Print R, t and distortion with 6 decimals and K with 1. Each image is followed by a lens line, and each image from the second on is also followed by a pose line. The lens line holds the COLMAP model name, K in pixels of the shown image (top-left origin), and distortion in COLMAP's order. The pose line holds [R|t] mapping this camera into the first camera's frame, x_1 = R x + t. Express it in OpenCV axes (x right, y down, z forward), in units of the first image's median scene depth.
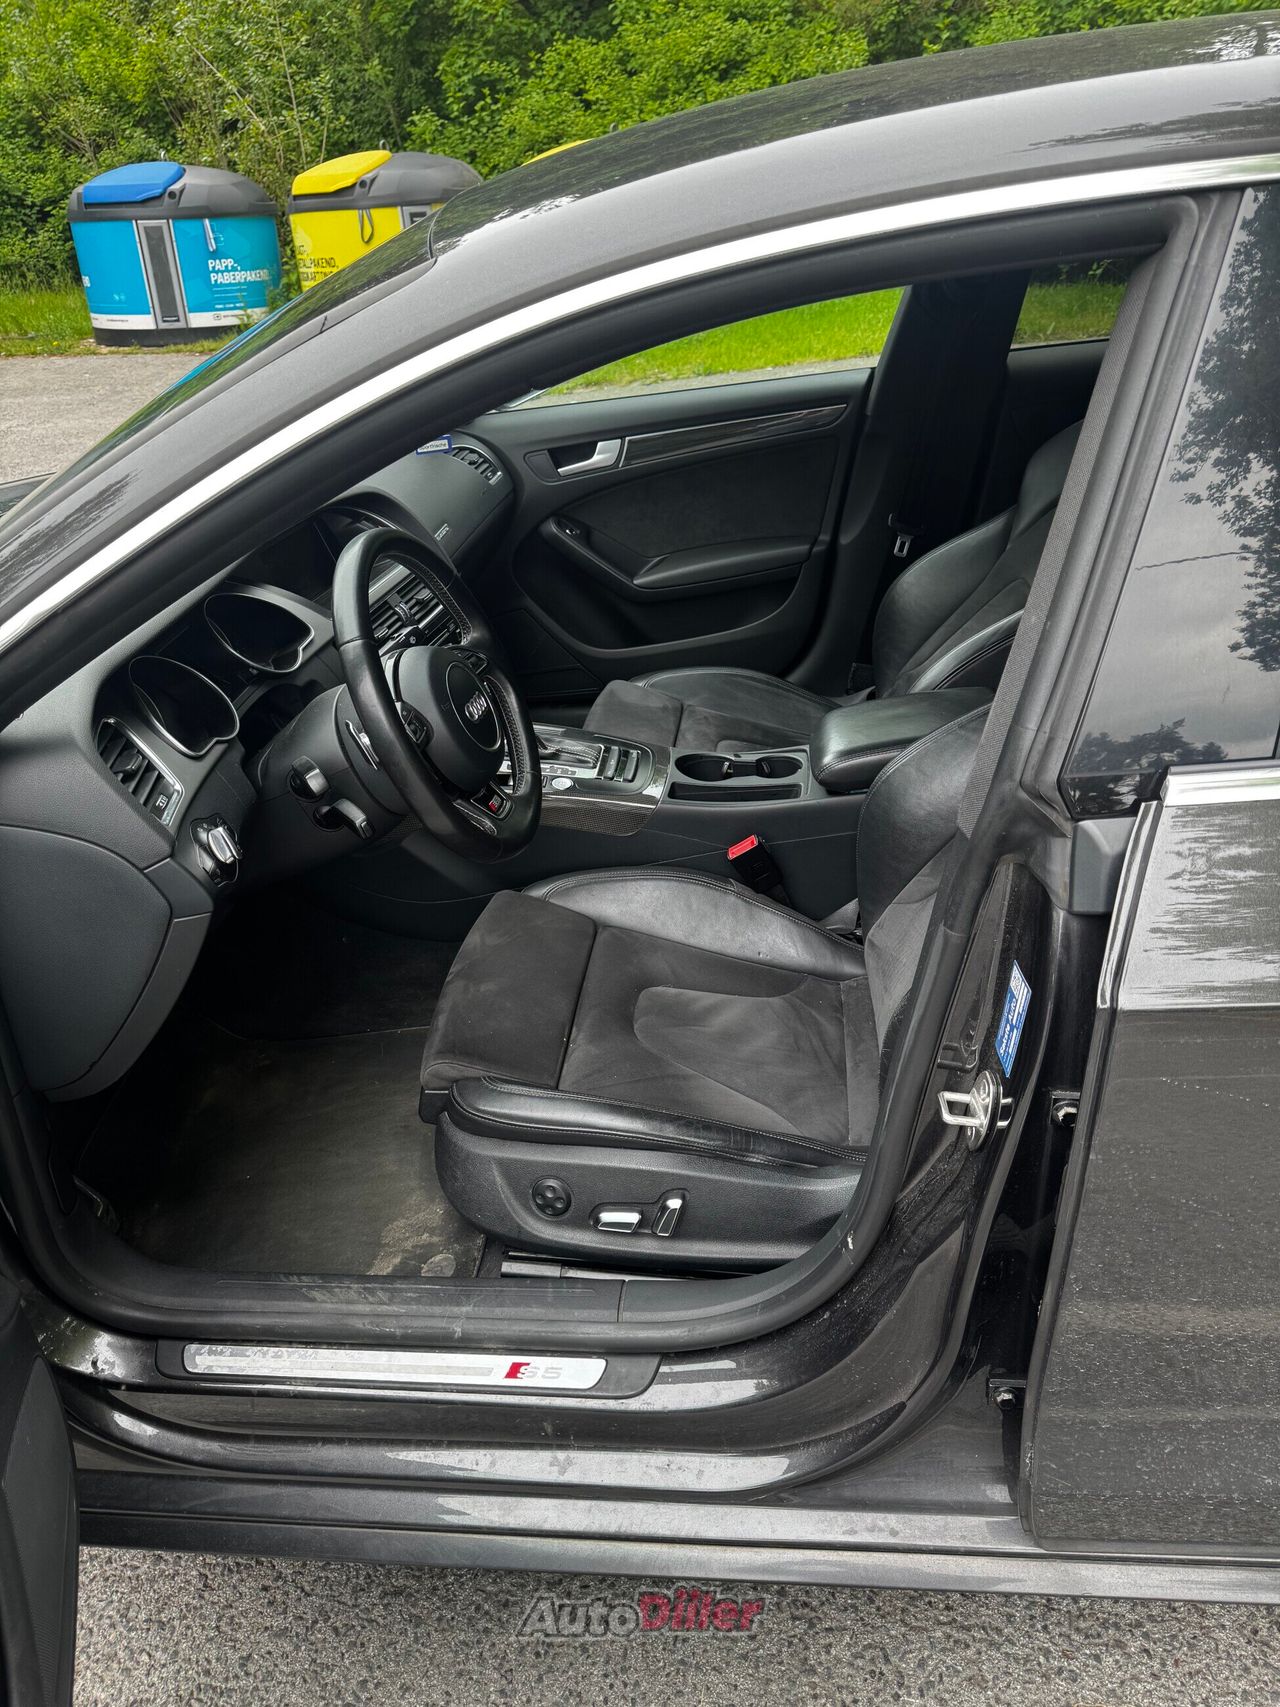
lens RADIAL K [[1187.6, 0, 627.6], [0, 1187.6, 853.4], [0, 0, 1]] dist [0.038538, -0.060590]
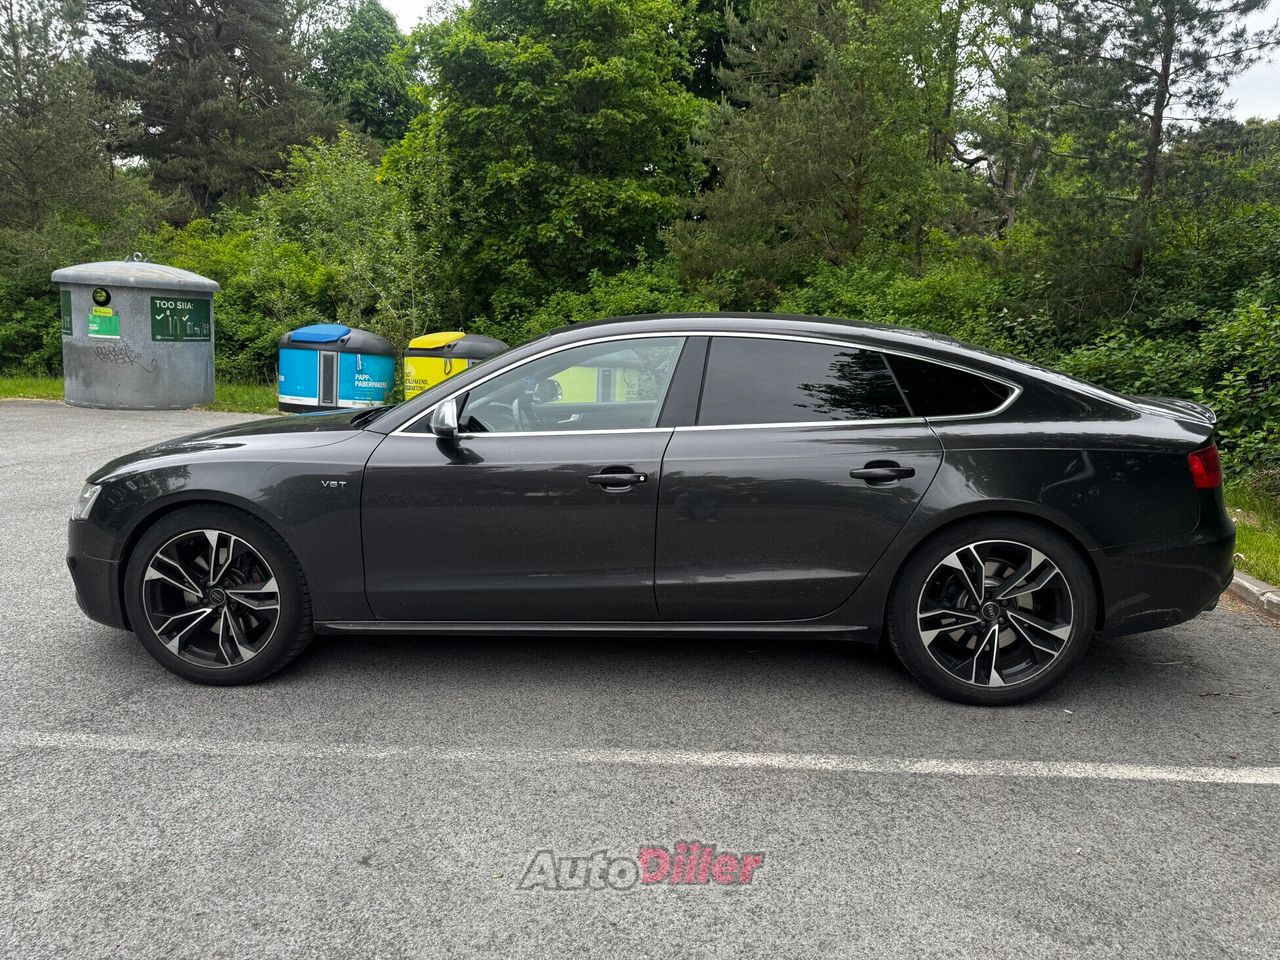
lens RADIAL K [[890.5, 0, 634.4], [0, 890.5, 474.2], [0, 0, 1]] dist [0.038538, -0.060590]
pose [[0.994270, 0.086709, 0.062526, -0.002739], [-0.055468, 0.918448, -0.391633, 0.130728], [-0.091385, 0.385920, 0.917995, -0.195425]]
